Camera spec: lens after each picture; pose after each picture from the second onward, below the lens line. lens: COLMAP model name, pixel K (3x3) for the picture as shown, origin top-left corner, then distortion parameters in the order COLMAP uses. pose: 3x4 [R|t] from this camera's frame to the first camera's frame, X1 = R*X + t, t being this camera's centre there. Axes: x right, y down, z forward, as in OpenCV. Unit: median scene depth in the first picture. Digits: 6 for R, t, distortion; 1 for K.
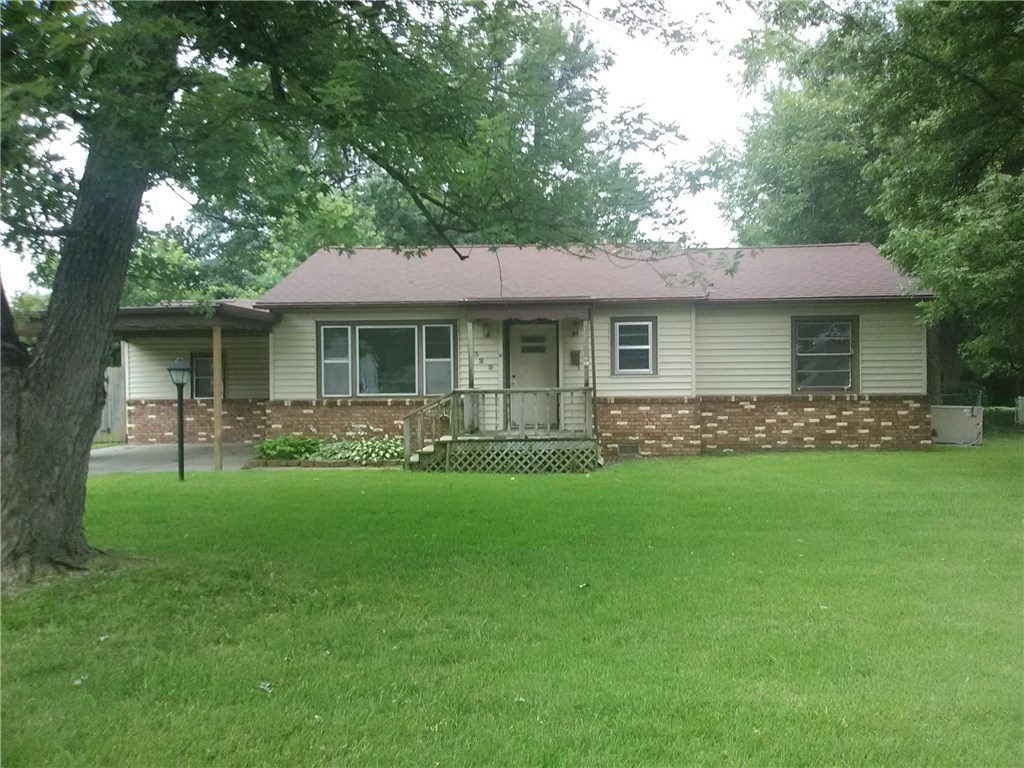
lens RADIAL K [[855.2, 0, 530.1], [0, 855.2, 390.9], [0, 0, 1]] dist [0.062868, -0.108950]
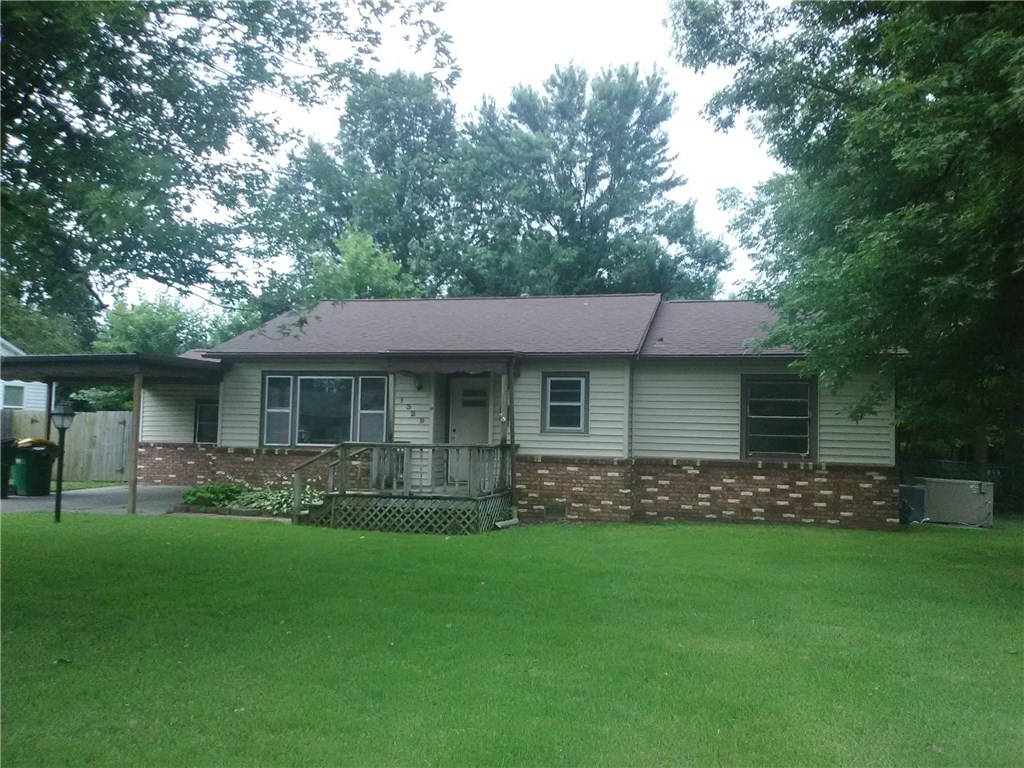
lens RADIAL K [[855.2, 0, 526.8], [0, 855.2, 387.5], [0, 0, 1]] dist [0.062868, -0.108950]
pose [[0.981330, 0.021118, -0.191169, 0.257176], [-0.033701, 0.997456, -0.062813, -0.007852], [0.189357, 0.068083, 0.979545, 0.061760]]
